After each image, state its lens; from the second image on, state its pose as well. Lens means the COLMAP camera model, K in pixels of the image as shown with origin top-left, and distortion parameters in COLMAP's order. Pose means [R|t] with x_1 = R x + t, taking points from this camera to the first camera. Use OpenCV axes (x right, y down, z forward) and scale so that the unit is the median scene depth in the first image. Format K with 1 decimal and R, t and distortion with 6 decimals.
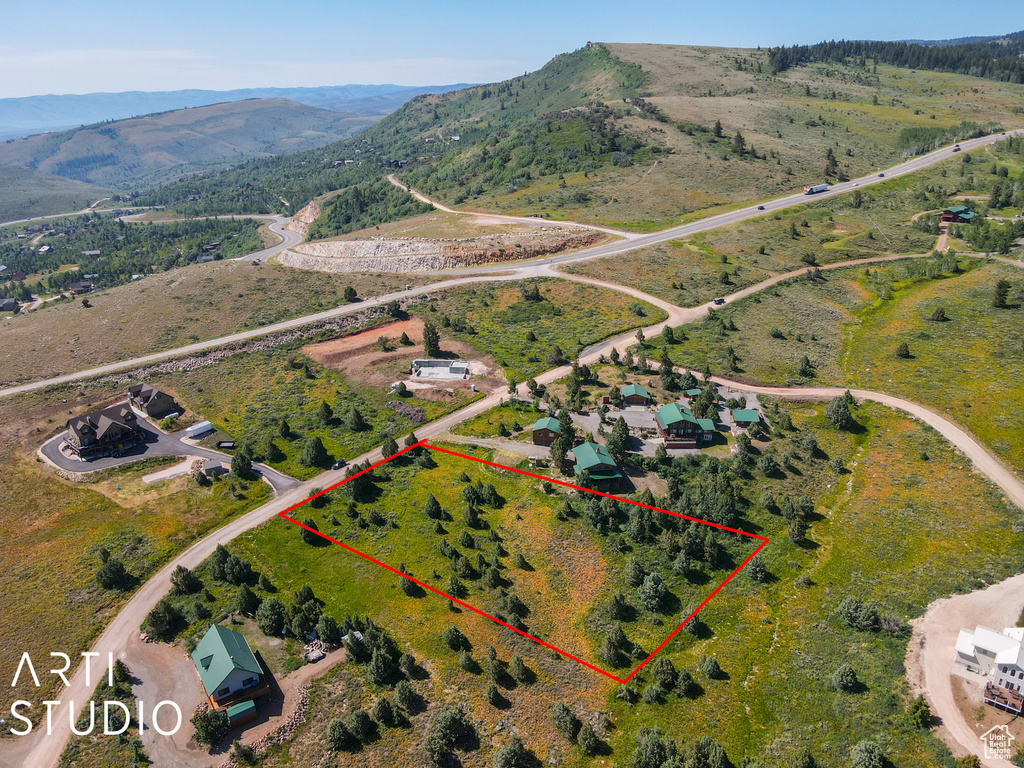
lens RADIAL K [[757.3, 0, 501.8], [0, 757.3, 380.8], [0, 0, 1]] dist [0.018300, 0.006382]
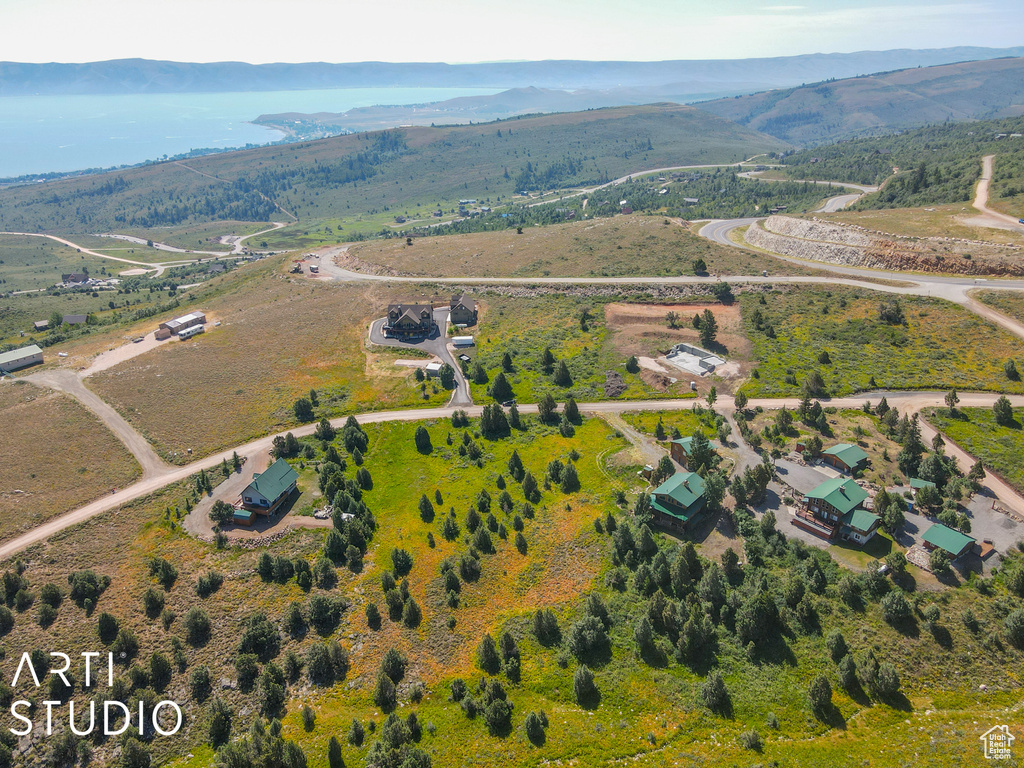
lens RADIAL K [[757.3, 0, 502.2], [0, 757.3, 380.7], [0, 0, 1]] dist [0.018300, 0.006382]
pose [[0.635187, 0.311279, -0.706854, 0.547633], [-0.277680, 0.946033, 0.167081, -0.100779], [0.720716, 0.090152, 0.687344, 0.239629]]
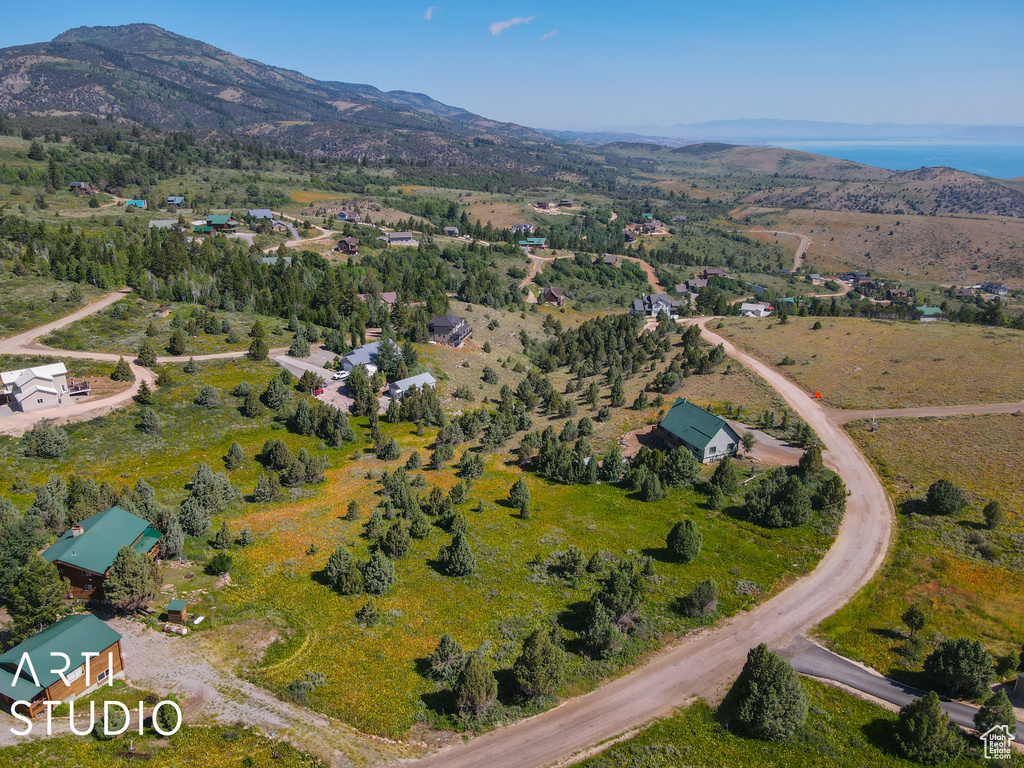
lens RADIAL K [[757.3, 0, 497.3], [0, 757.3, 370.4], [0, 0, 1]] dist [0.018300, 0.006382]
pose [[-0.982254, -0.042730, 0.182621, -0.188085], [0.081910, 0.778200, 0.622652, -0.234055], [-0.168721, 0.626561, -0.760890, 1.200398]]
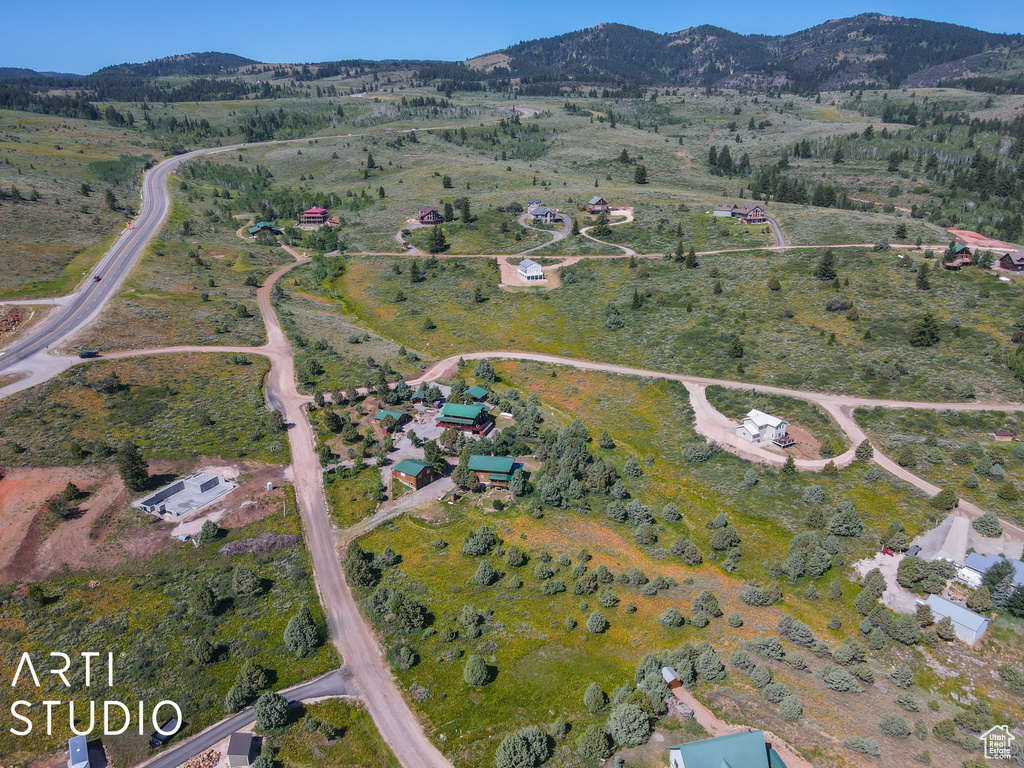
lens RADIAL K [[757.3, 0, 506.4], [0, 757.3, 382.2], [0, 0, 1]] dist [0.018300, 0.006382]
pose [[0.347783, -0.306475, 0.886070, -0.728073], [0.347130, 0.919995, 0.181960, -0.174898], [-0.870947, 0.244299, 0.426345, 0.502155]]
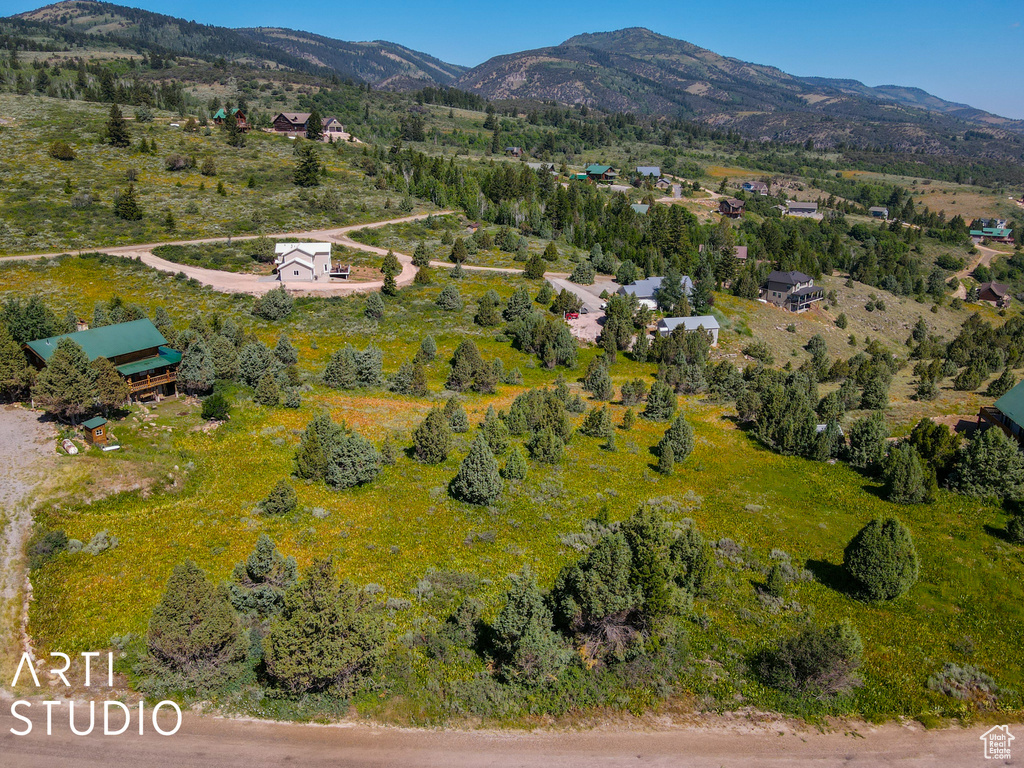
lens RADIAL K [[757.3, 0, 509.1], [0, 757.3, 384.9], [0, 0, 1]] dist [0.018300, 0.006382]
pose [[-0.733379, -0.210909, 0.646276, -0.282778], [0.249025, 0.801235, 0.544067, -0.041230], [-0.632568, 0.559946, -0.535087, 1.051153]]
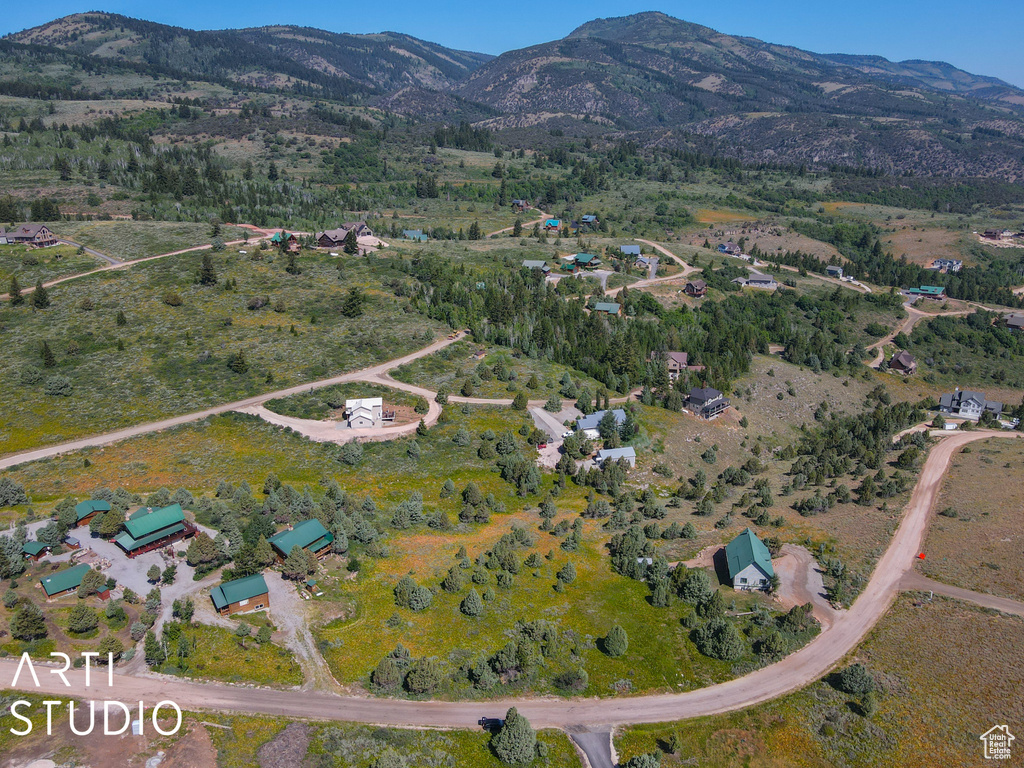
lens RADIAL K [[794.1, 0, 528.0], [0, 794.1, 380.1], [0, 0, 1]] dist [0.005627, 0.028672]
pose [[-0.736096, -0.198568, 0.647096, -0.586594], [0.269878, 0.790630, 0.549609, -0.438192], [-0.620748, 0.579202, -0.528391, 1.167716]]
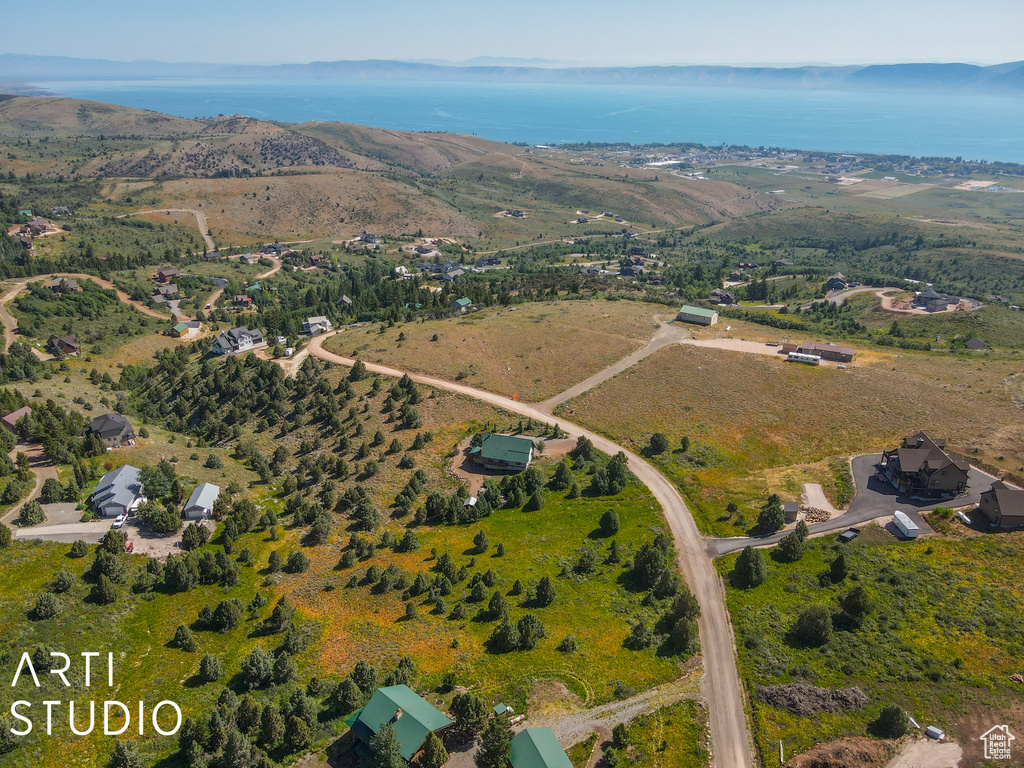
lens RADIAL K [[757.3, 0, 501.2], [0, 757.3, 381.6], [0, 0, 1]] dist [0.018300, 0.006382]
pose [[-0.782256, 0.257205, -0.567381, 0.316188], [-0.213692, 0.744735, 0.632223, -0.457109], [0.585159, 0.615805, -0.527611, 1.153432]]
